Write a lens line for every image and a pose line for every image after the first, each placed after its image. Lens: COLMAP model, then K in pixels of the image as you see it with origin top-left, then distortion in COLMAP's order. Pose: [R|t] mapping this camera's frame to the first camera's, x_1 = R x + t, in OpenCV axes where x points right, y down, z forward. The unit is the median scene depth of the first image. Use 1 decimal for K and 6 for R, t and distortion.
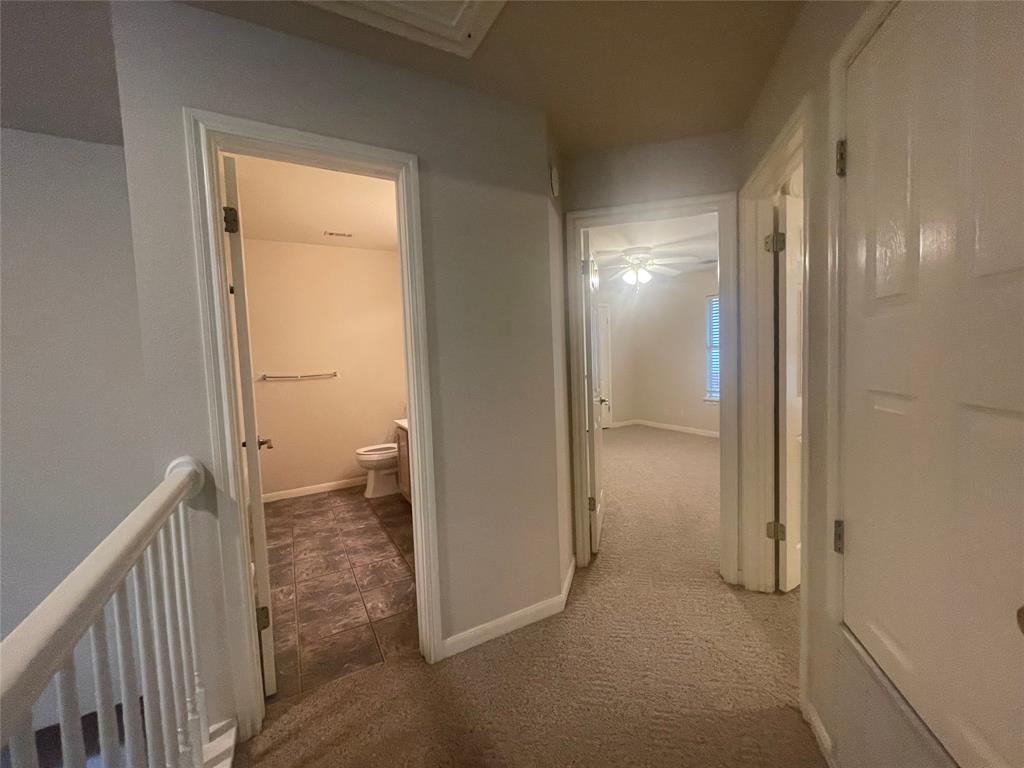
lens RADIAL K [[413.0, 0, 514.4], [0, 413.0, 381.8], [0, 0, 1]] dist [0.000851, 0.000521]
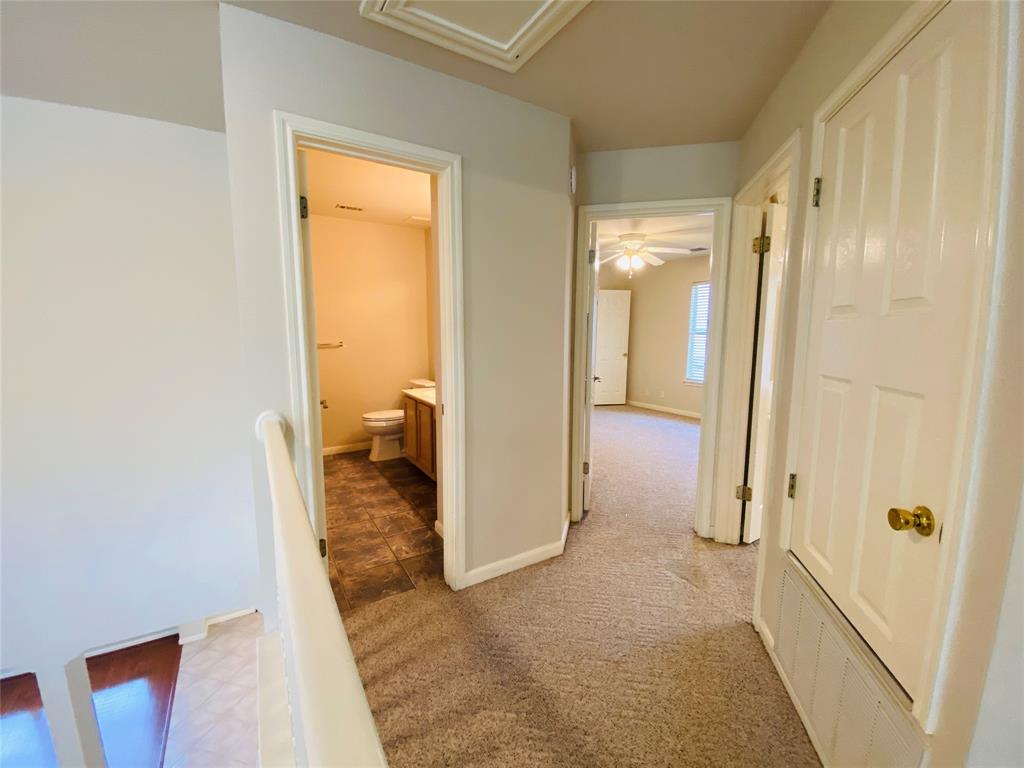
lens RADIAL K [[414.2, 0, 512.0], [0, 414.2, 384.0], [0, 0, 1]] dist [0.024642, -0.018824]
pose [[0.998406, 0.034999, 0.044285, -0.084776], [-0.037748, 0.997309, 0.062846, 0.001234], [-0.041966, -0.064417, 0.997040, -0.128751]]
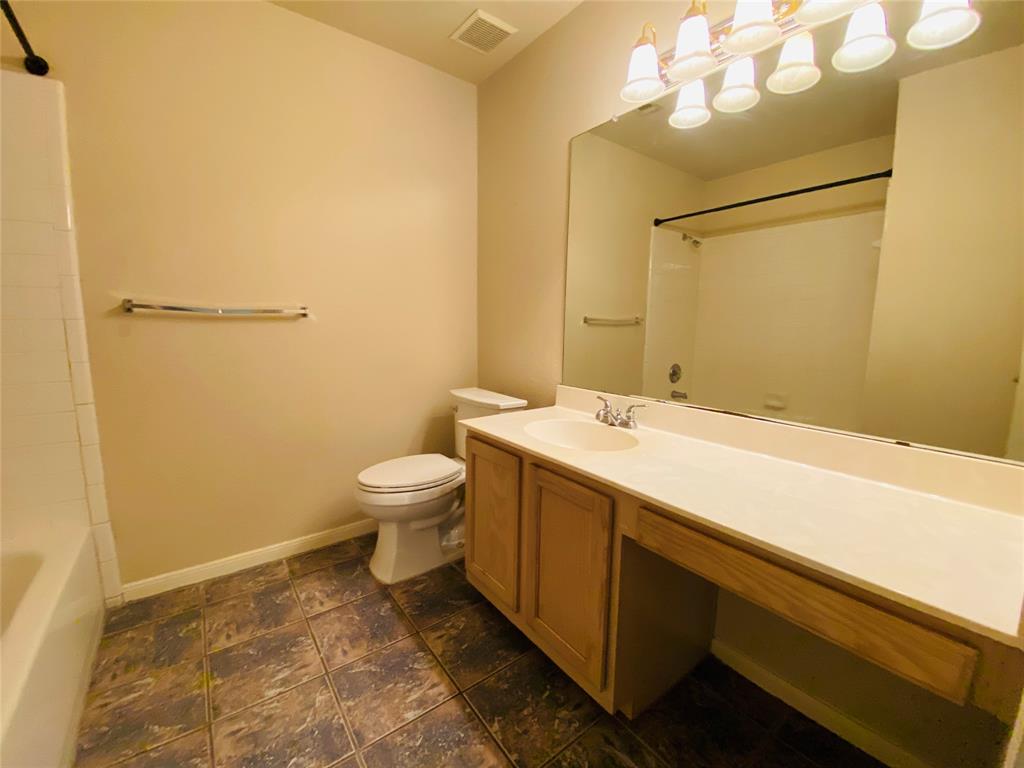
lens RADIAL K [[414.2, 0, 512.0], [0, 414.2, 384.0], [0, 0, 1]] dist [0.024642, -0.018824]
pose [[0.989297, 0.030821, 0.142627, -0.483527], [-0.042919, 0.995663, 0.082538, 0.022684], [-0.139465, -0.087776, 0.986329, 0.906258]]
